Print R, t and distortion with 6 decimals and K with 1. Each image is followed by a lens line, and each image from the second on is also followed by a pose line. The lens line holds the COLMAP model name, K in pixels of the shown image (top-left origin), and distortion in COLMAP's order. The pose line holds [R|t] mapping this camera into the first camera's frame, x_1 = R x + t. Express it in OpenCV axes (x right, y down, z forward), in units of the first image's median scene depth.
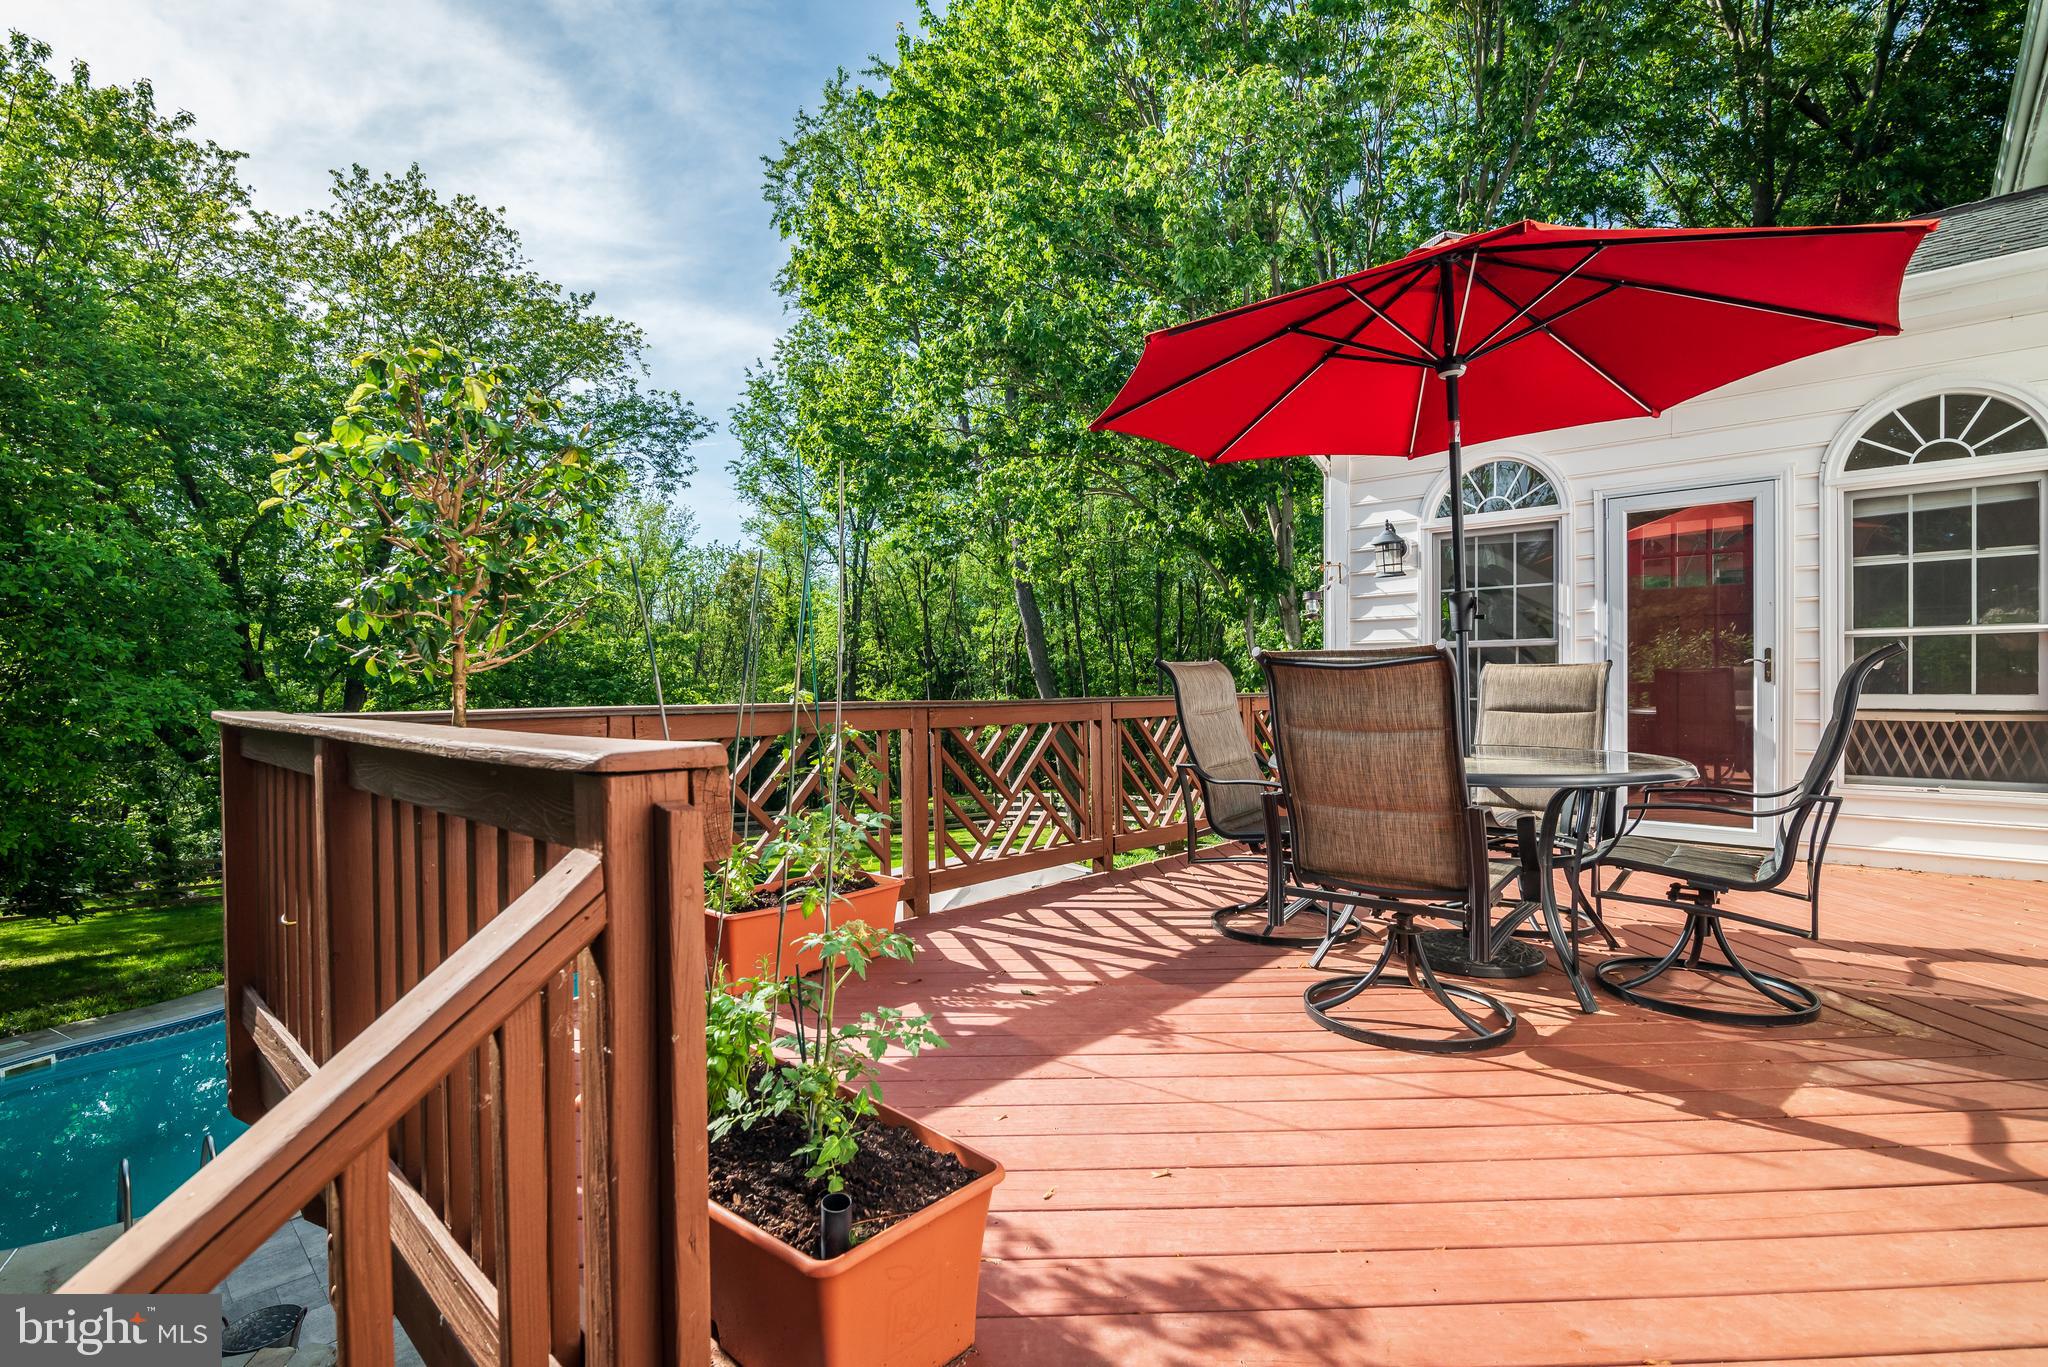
lens RADIAL K [[964.9, 0, 1024.6], [0, 964.9, 690.7], [0, 0, 1]] dist [-0.008444, -0.000338]
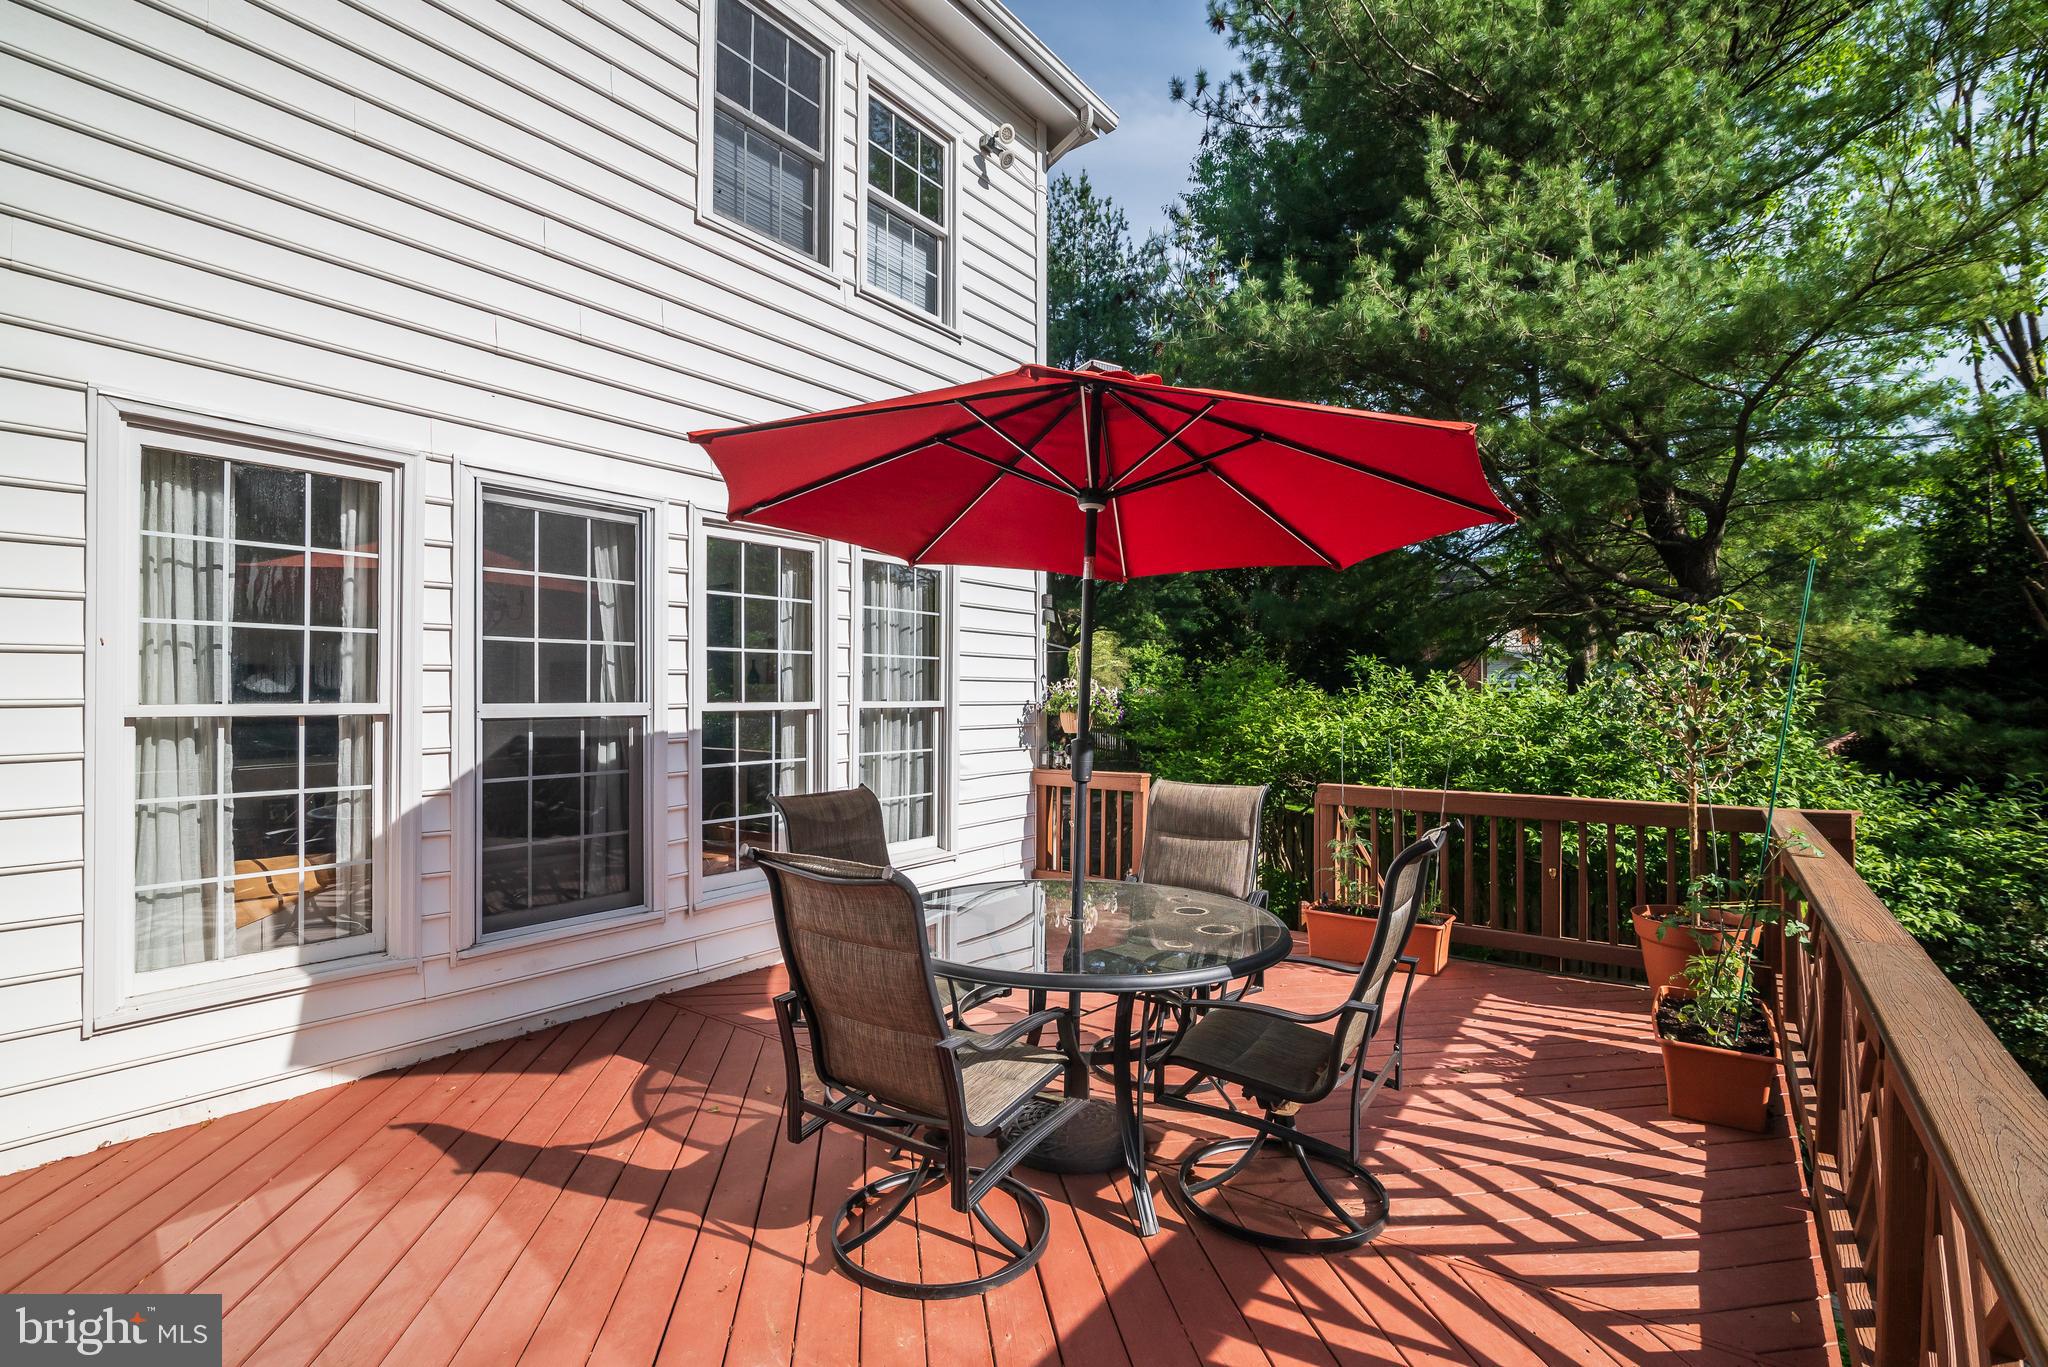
lens RADIAL K [[964.9, 0, 1024.6], [0, 964.9, 690.7], [0, 0, 1]] dist [-0.008444, -0.000338]
pose [[-0.994037, -0.000985, -0.109036, 0.553810], [-0.001145, 0.999998, 0.001400, -0.133697], [0.109034, 0.001516, -0.994037, 1.733254]]
